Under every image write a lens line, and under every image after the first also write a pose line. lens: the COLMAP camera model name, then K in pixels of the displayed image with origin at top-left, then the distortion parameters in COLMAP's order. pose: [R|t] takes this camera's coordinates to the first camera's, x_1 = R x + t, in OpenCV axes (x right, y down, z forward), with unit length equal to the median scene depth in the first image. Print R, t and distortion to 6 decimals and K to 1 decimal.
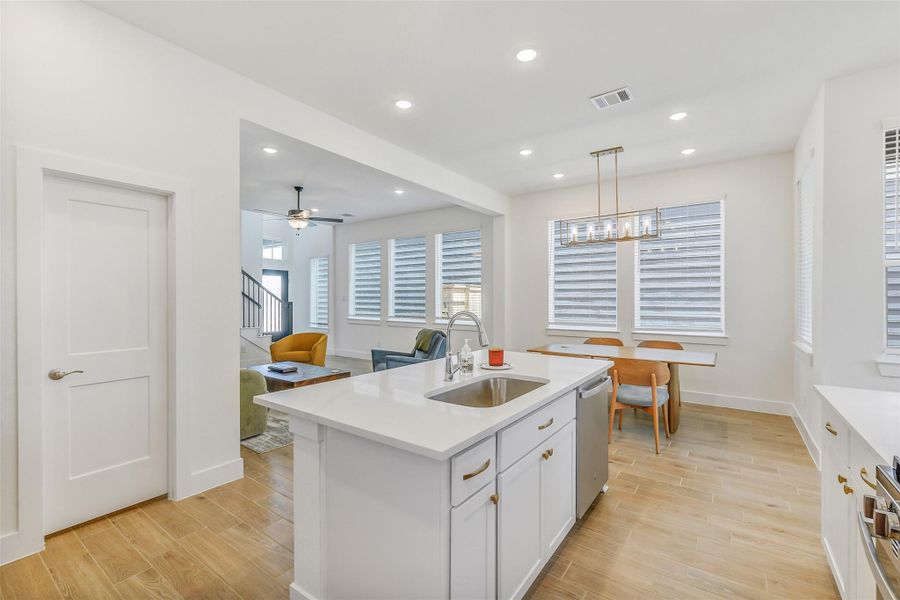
lens RADIAL K [[387.8, 0, 456.1], [0, 387.8, 300.2], [0, 0, 1]] dist [0.000707, 0.000064]
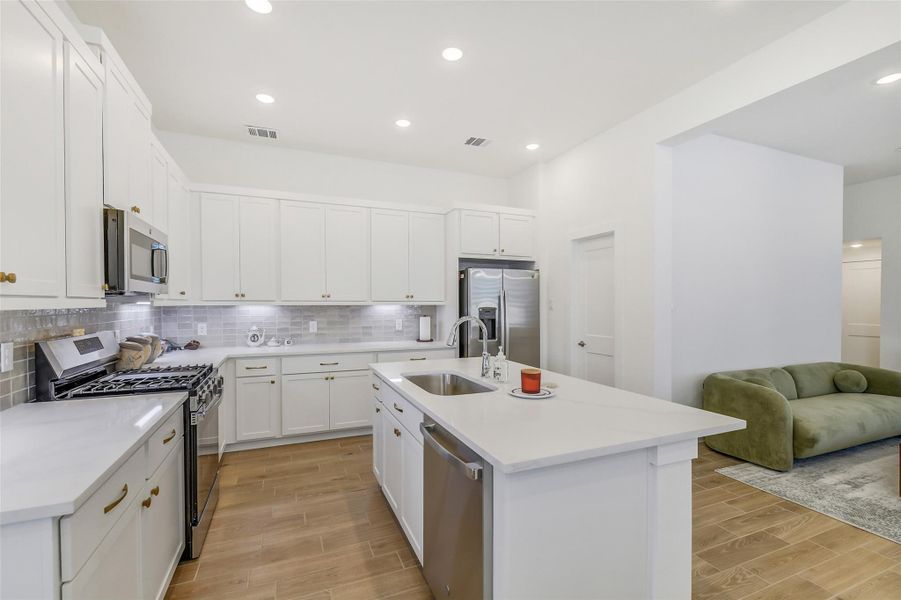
lens RADIAL K [[399.3, 0, 450.1], [0, 399.3, 309.8], [0, 0, 1]] dist [0.001417, -0.000062]
pose [[-0.530129, 0.011923, -0.847833, 0.300042], [-0.004884, 0.999842, 0.017114, -0.003626], [0.847903, 0.013214, -0.529987, 0.444964]]
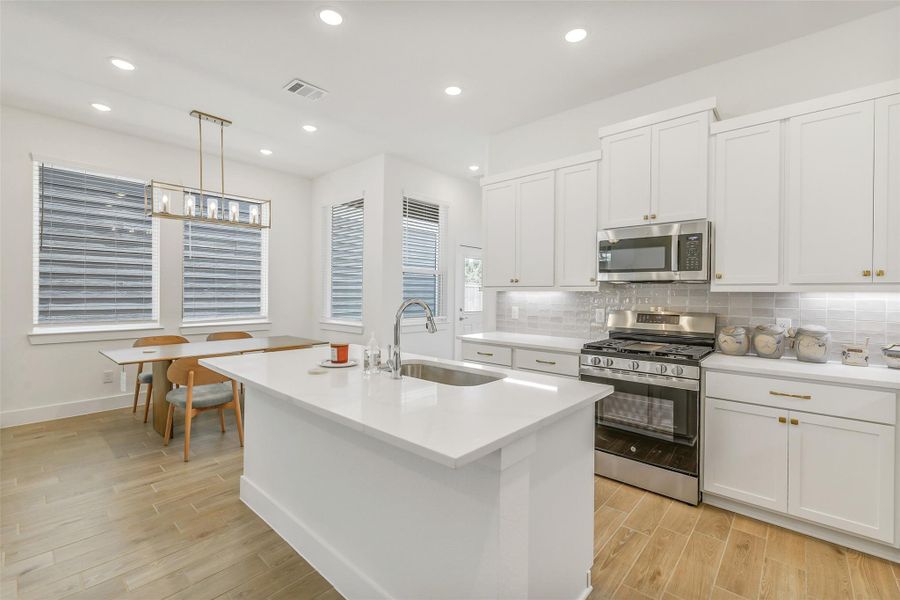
lens RADIAL K [[394.5, 0, 449.3], [0, 394.5, 289.4], [0, 0, 1]] dist [0.003266, 0.000206]
pose [[0.121086, 0.008573, 0.992605, -0.260601], [-0.005330, 0.999954, -0.007987, 0.002742], [-0.992628, -0.004324, 0.121126, 0.224822]]
